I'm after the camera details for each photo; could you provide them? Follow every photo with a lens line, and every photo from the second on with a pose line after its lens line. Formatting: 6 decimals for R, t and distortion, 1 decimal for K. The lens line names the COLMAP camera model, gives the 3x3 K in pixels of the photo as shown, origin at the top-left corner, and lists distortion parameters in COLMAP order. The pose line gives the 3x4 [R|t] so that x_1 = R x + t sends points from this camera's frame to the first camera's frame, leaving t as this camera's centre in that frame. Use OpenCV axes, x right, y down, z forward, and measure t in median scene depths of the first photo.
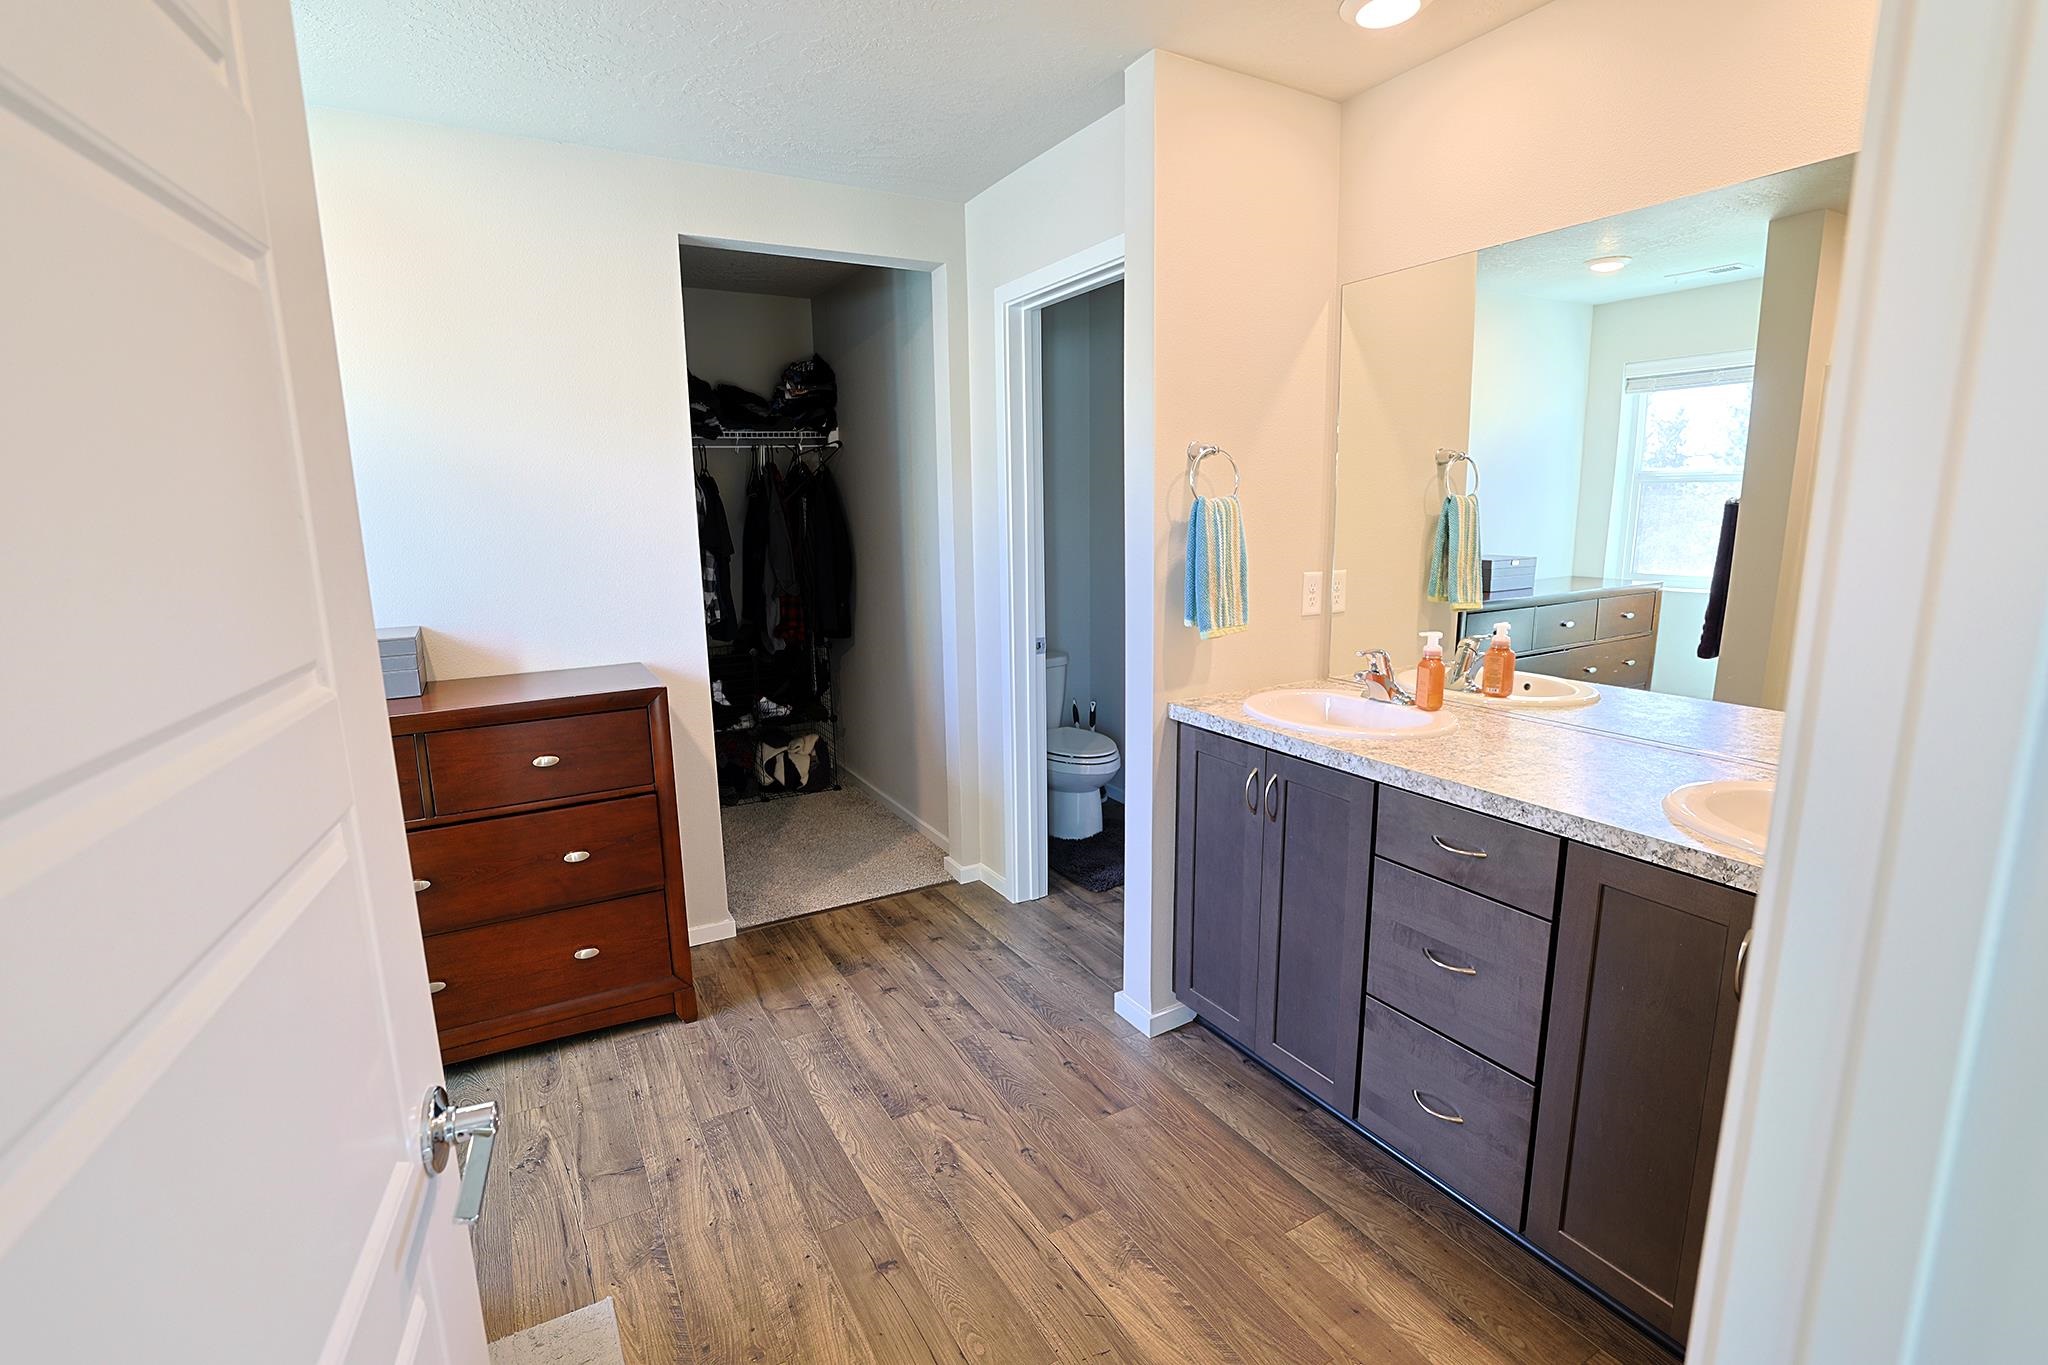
lens RADIAL K [[928.7, 0, 1014.8], [0, 928.7, 675.1], [0, 0, 1]] dist [-0.041261, 0.013629]
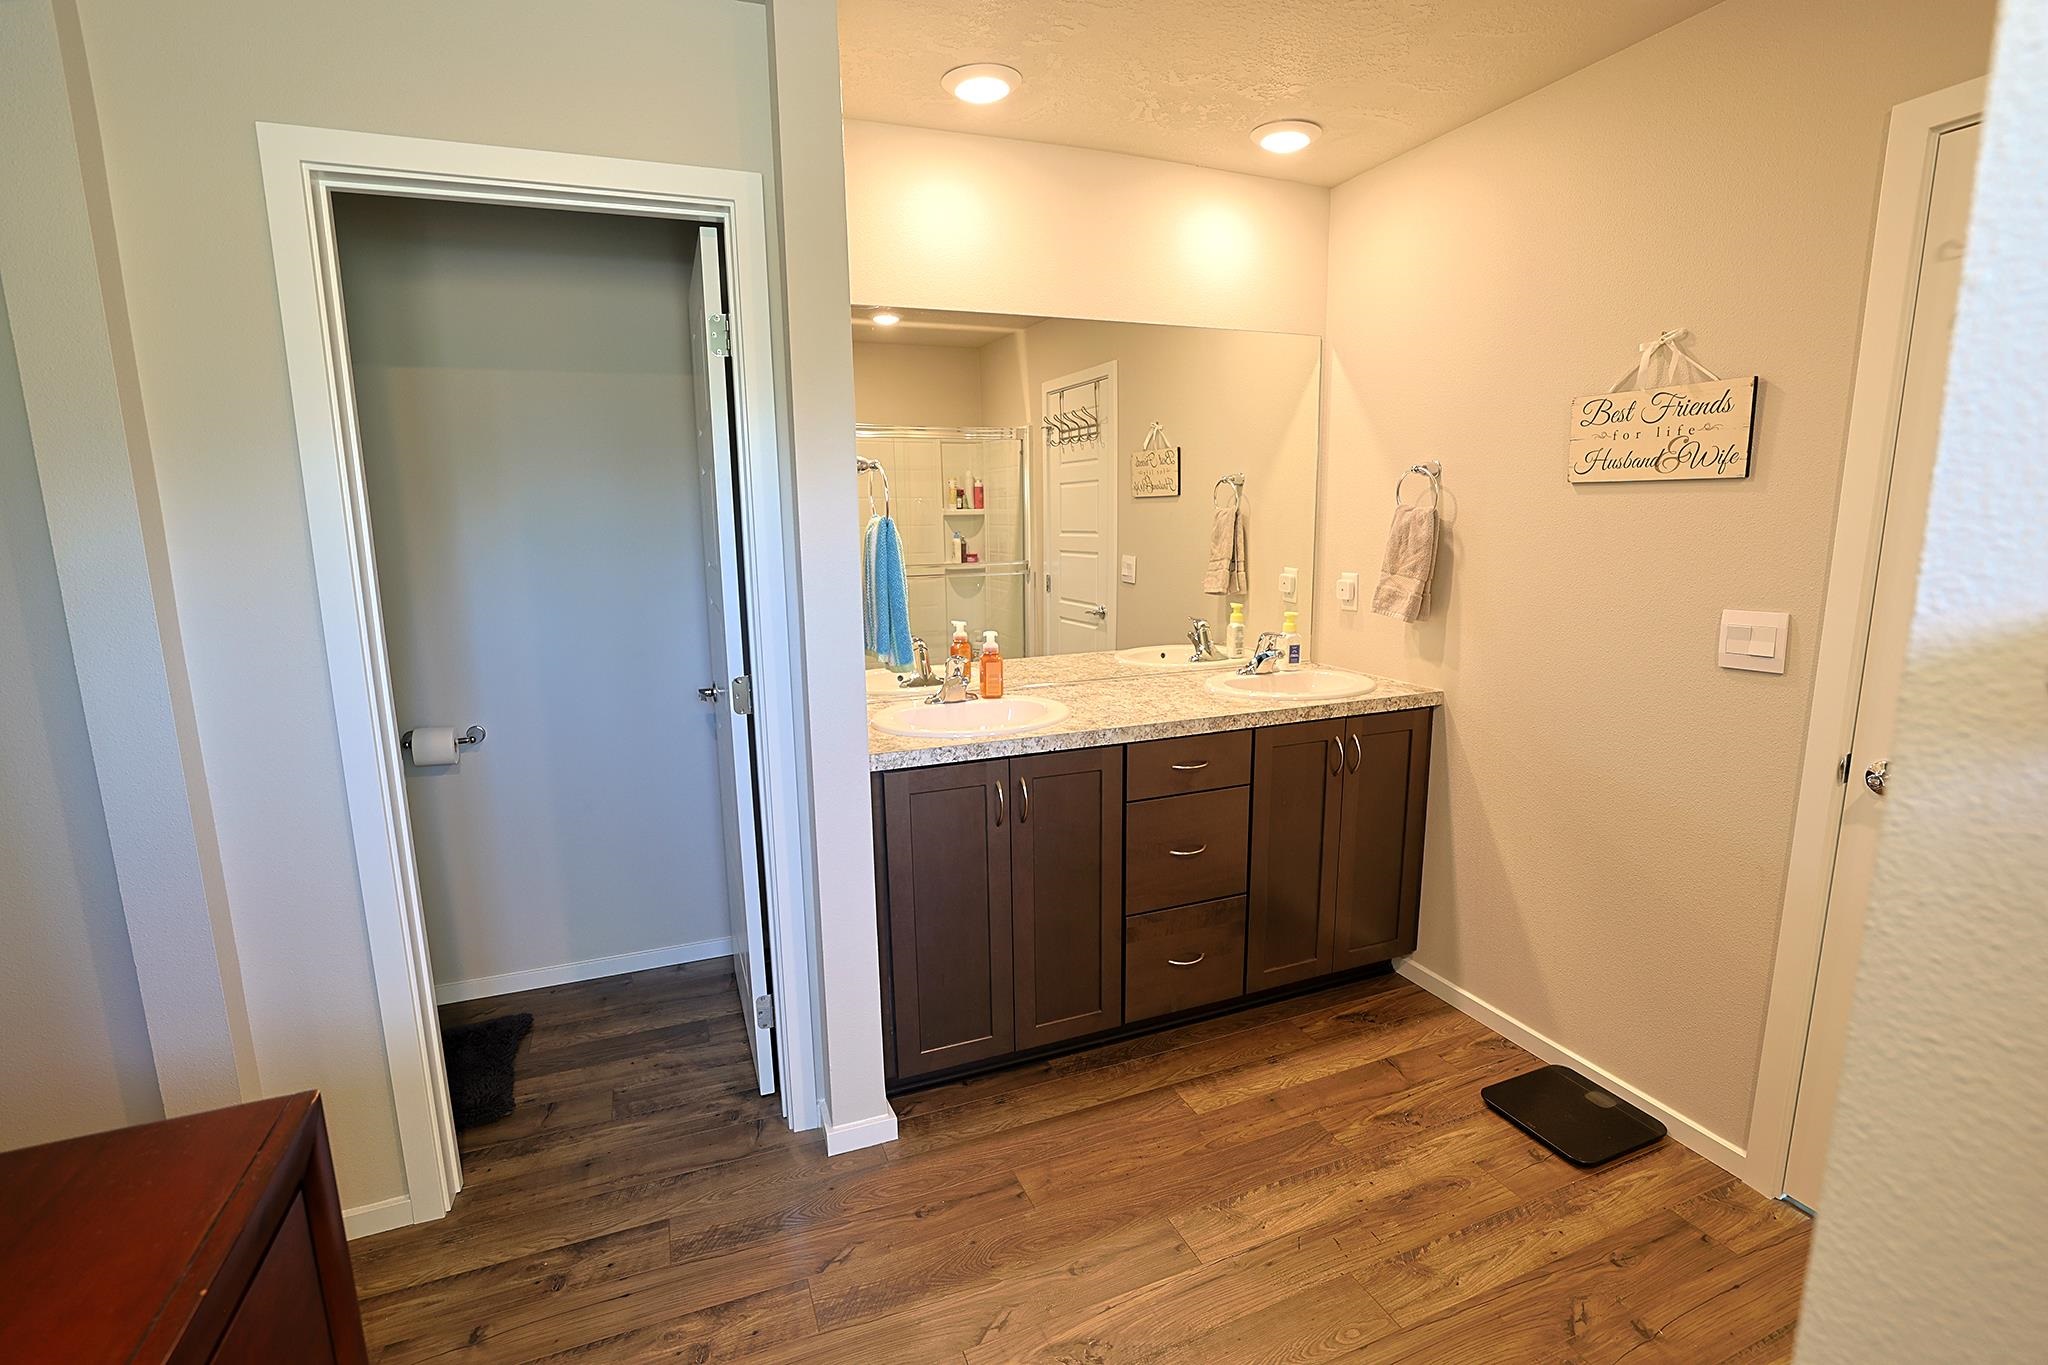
lens RADIAL K [[928.7, 0, 1023.1], [0, 928.7, 682.8], [0, 0, 1]] dist [-0.041261, 0.013629]
pose [[0.136375, -0.161239, 0.977448, -0.787076], [0.191824, 0.972290, 0.133624, -0.148770], [-0.971908, 0.169275, 0.163526, 0.862819]]
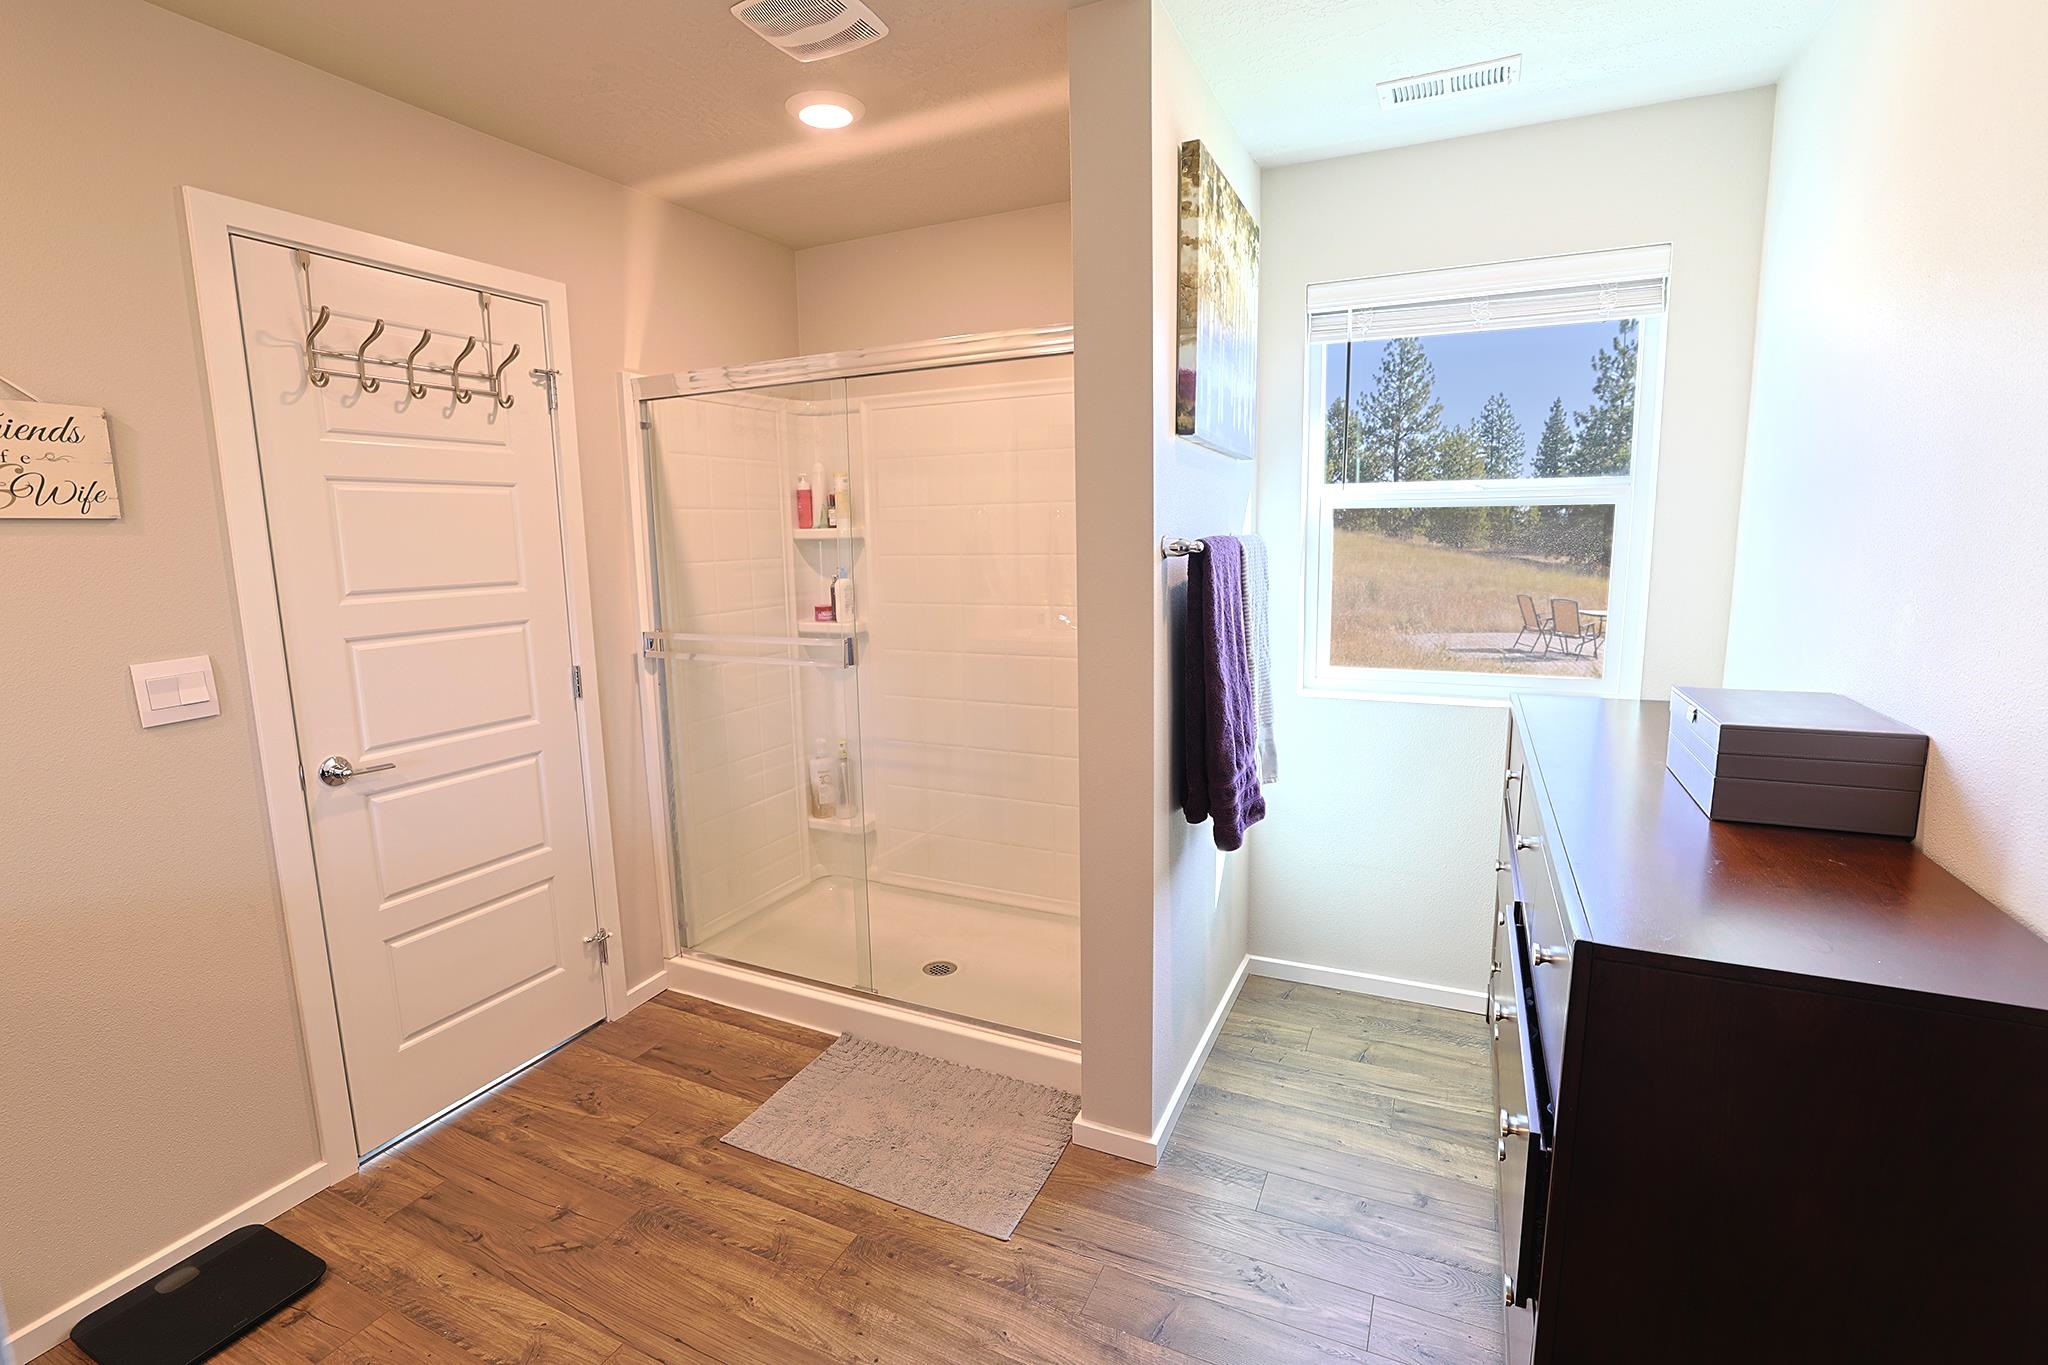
lens RADIAL K [[928.7, 0, 1023.1], [0, 928.7, 685.7], [0, 0, 1]] dist [-0.041261, 0.013629]
pose [[-0.822344, 0.126423, -0.554769, 0.063666], [-0.069368, 0.945455, 0.318281, -0.267975], [0.564747, 0.300219, -0.768719, 1.437560]]
